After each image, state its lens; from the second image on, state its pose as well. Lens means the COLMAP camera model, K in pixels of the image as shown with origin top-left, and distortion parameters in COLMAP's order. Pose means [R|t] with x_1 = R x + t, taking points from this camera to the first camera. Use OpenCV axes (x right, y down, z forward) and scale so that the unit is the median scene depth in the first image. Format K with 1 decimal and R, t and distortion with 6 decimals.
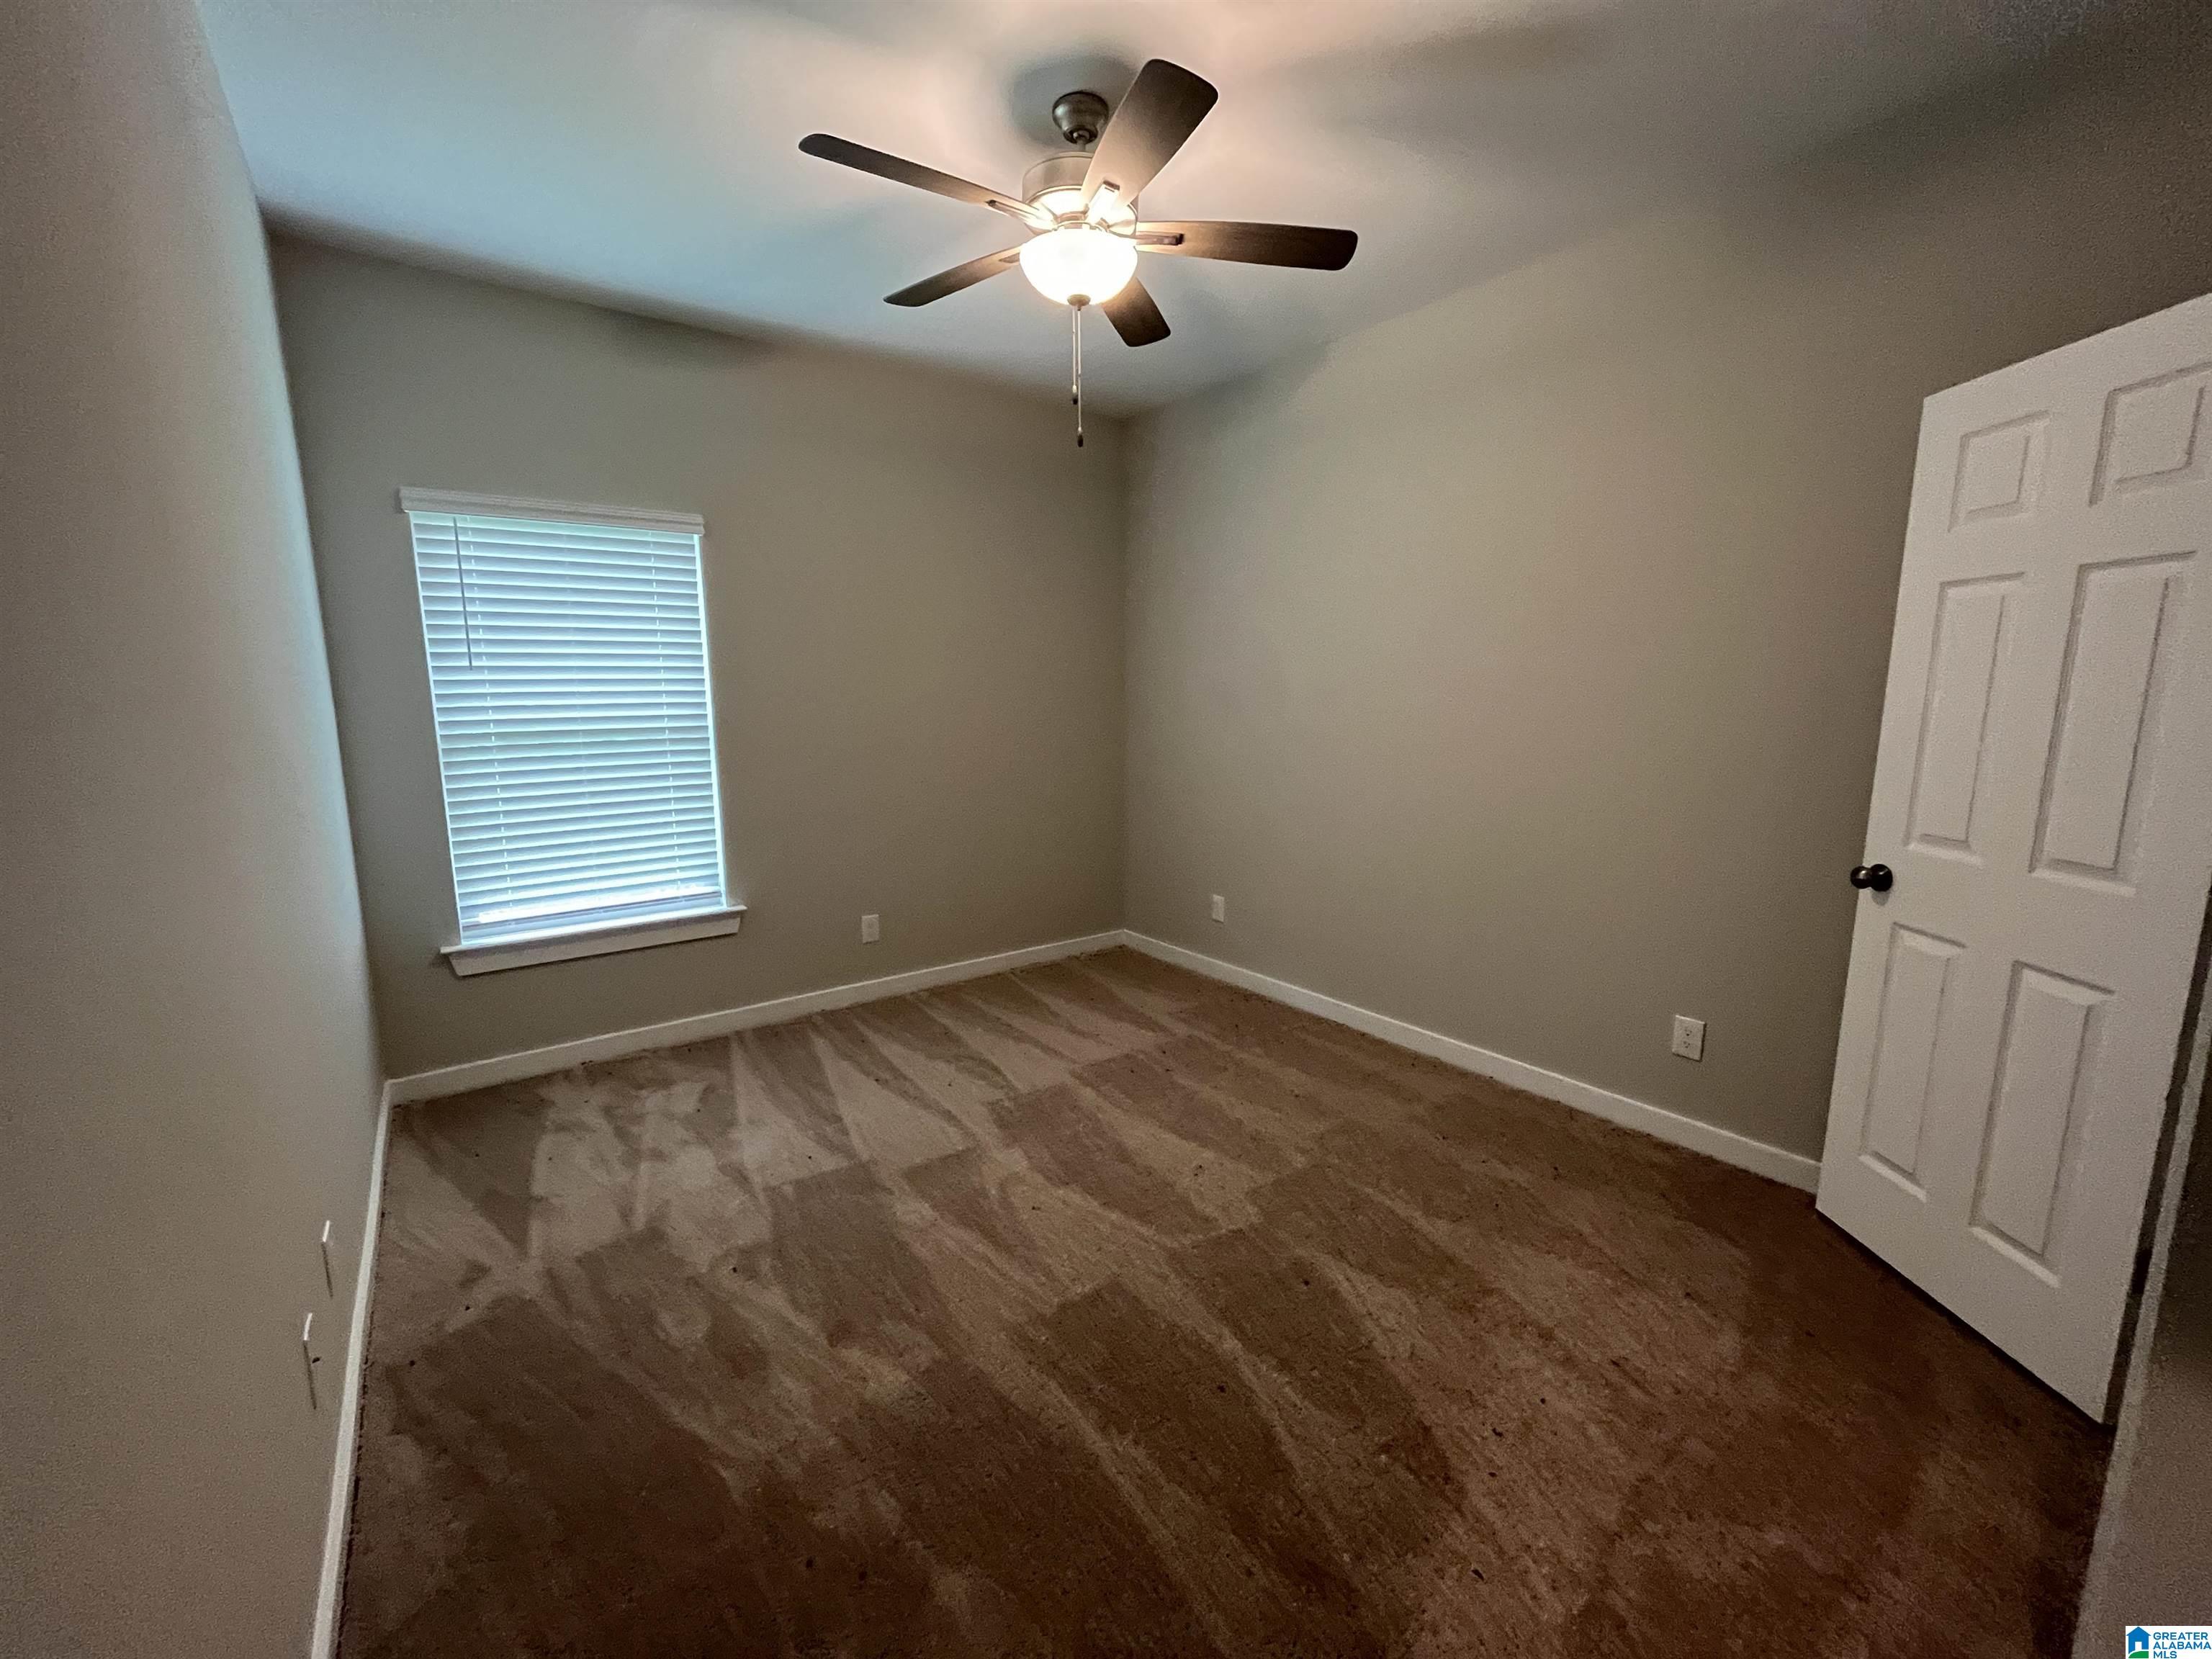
lens RADIAL K [[878.6, 0, 1106.0], [0, 878.6, 829.5], [0, 0, 1]] dist [-0.001754, 0.000124]
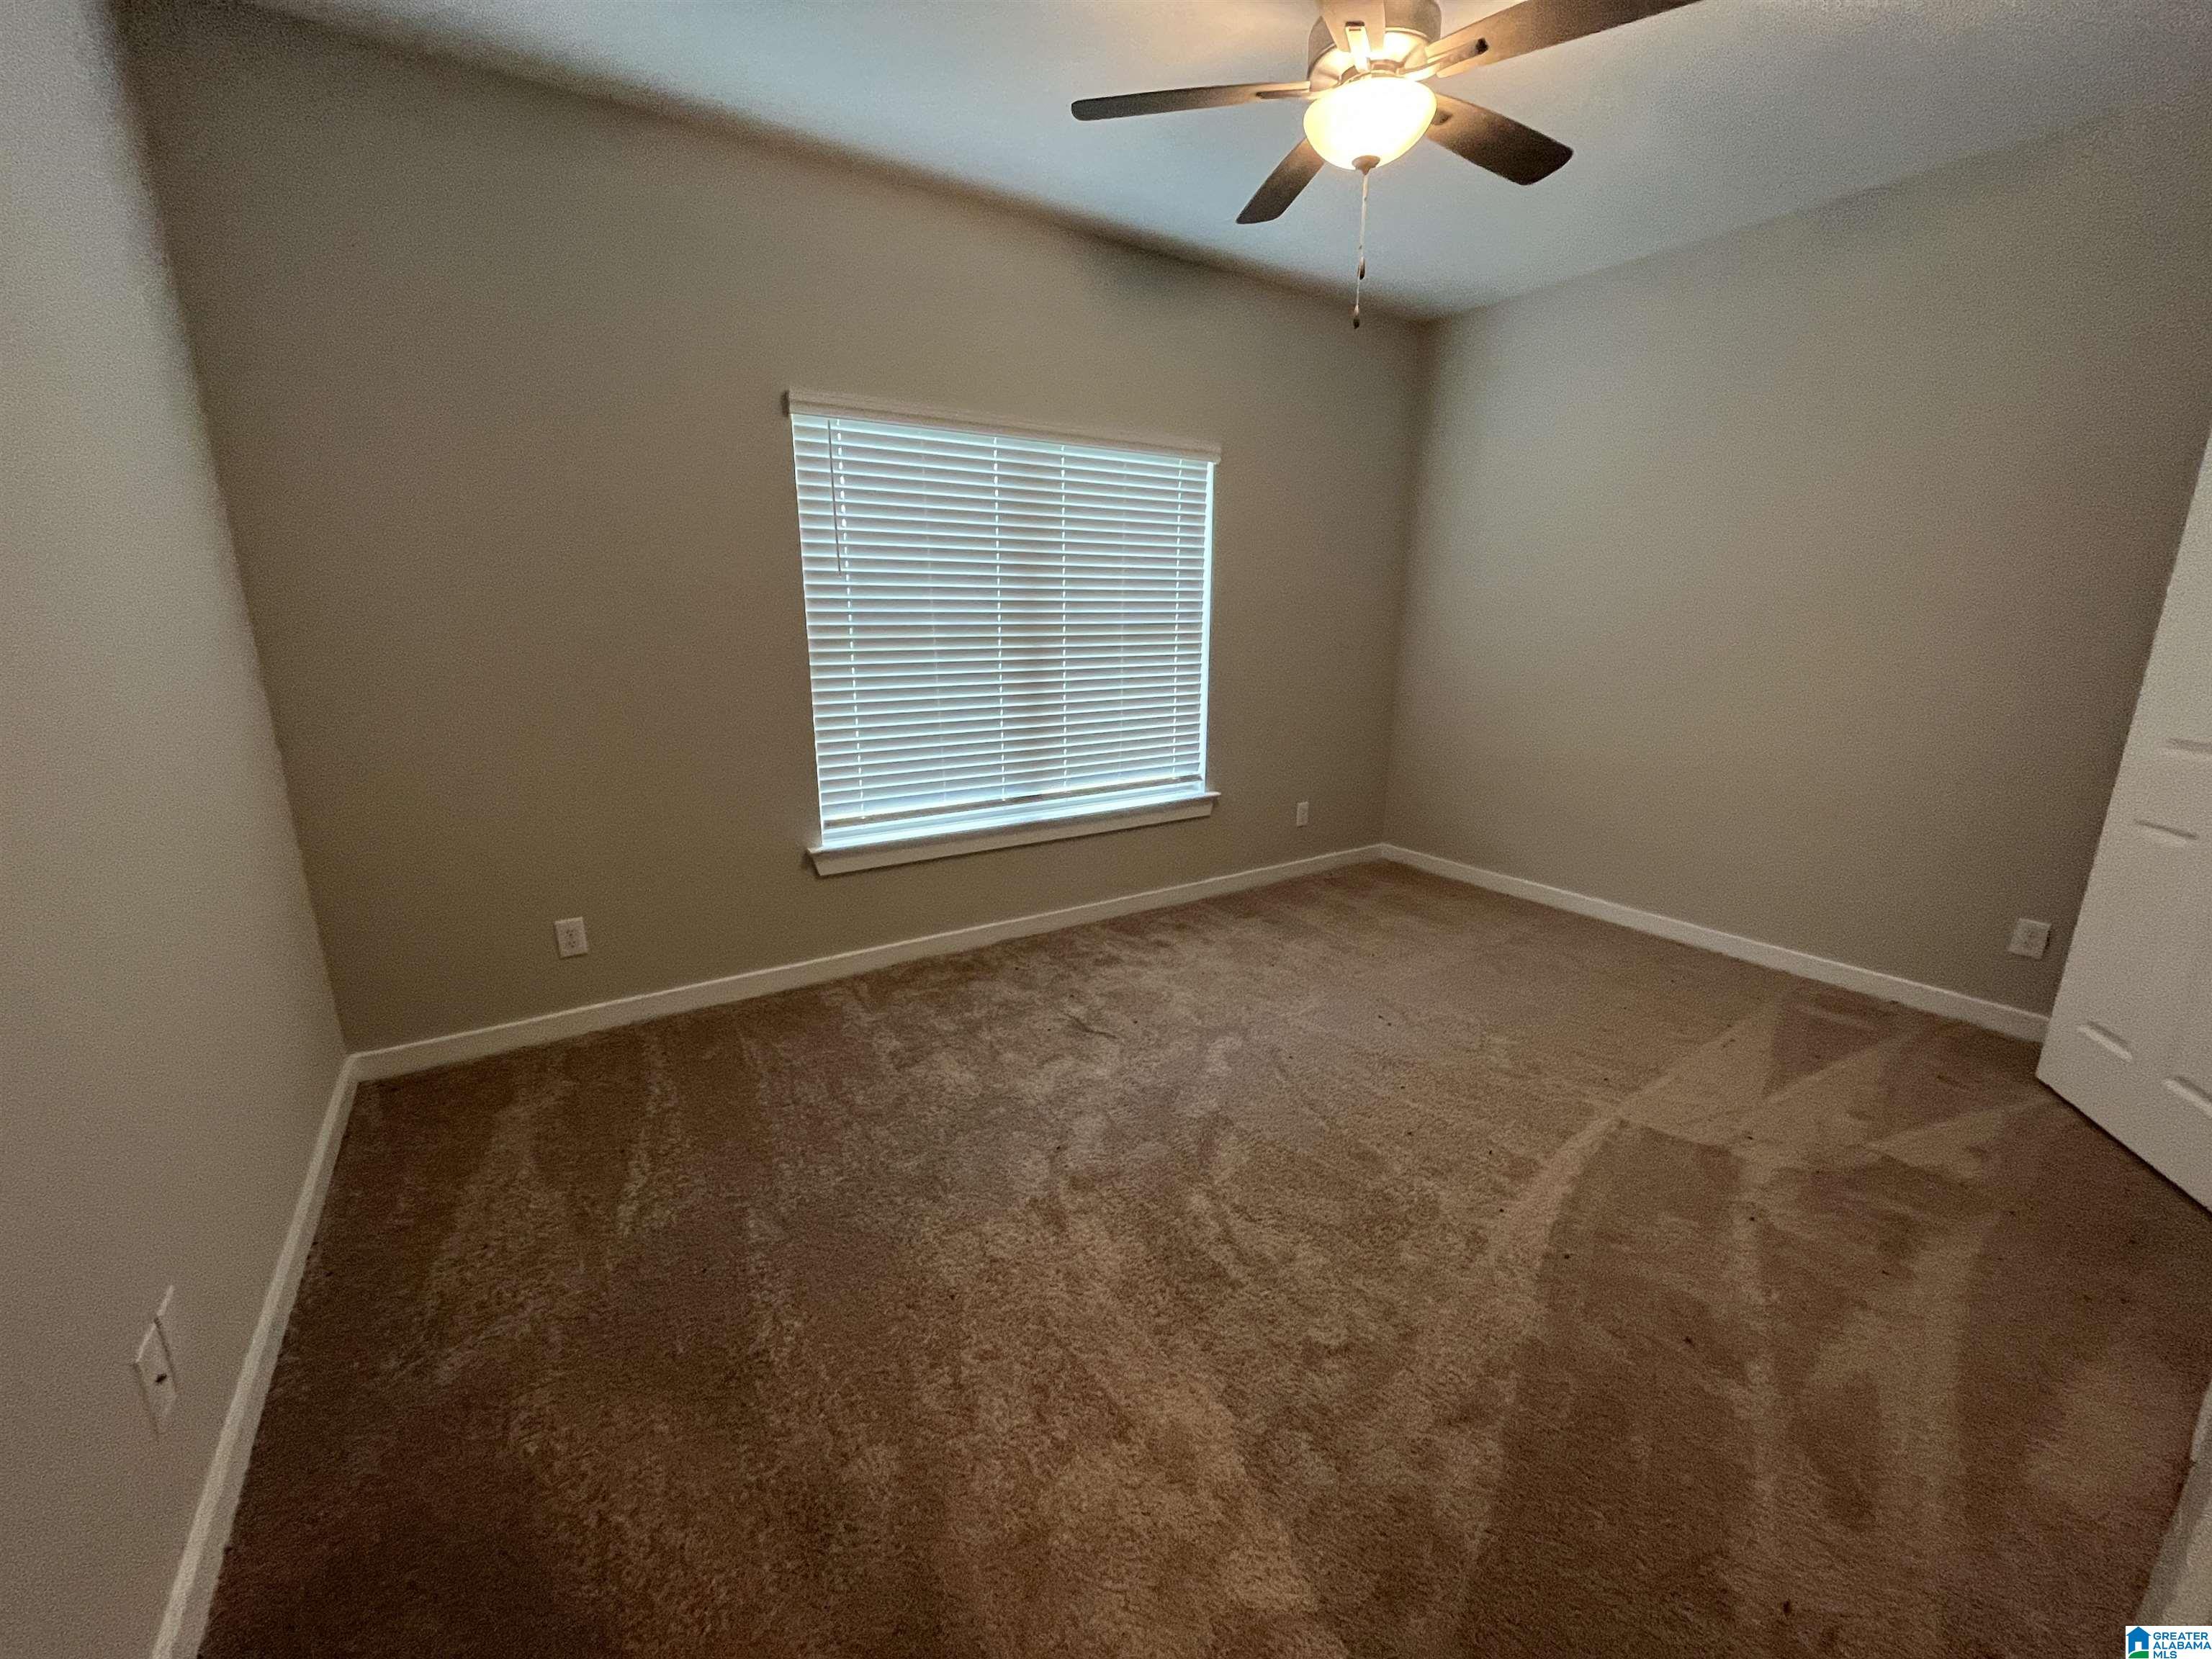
lens RADIAL K [[1089.4, 0, 1109.9], [0, 1089.4, 921.1], [0, 0, 1]] dist [0.017596, 0.000586]
pose [[0.997944, -0.002453, 0.064038, -0.479316], [-0.005530, 0.992243, 0.124188, 0.056907], [-0.063846, -0.124287, 0.990190, -0.330132]]
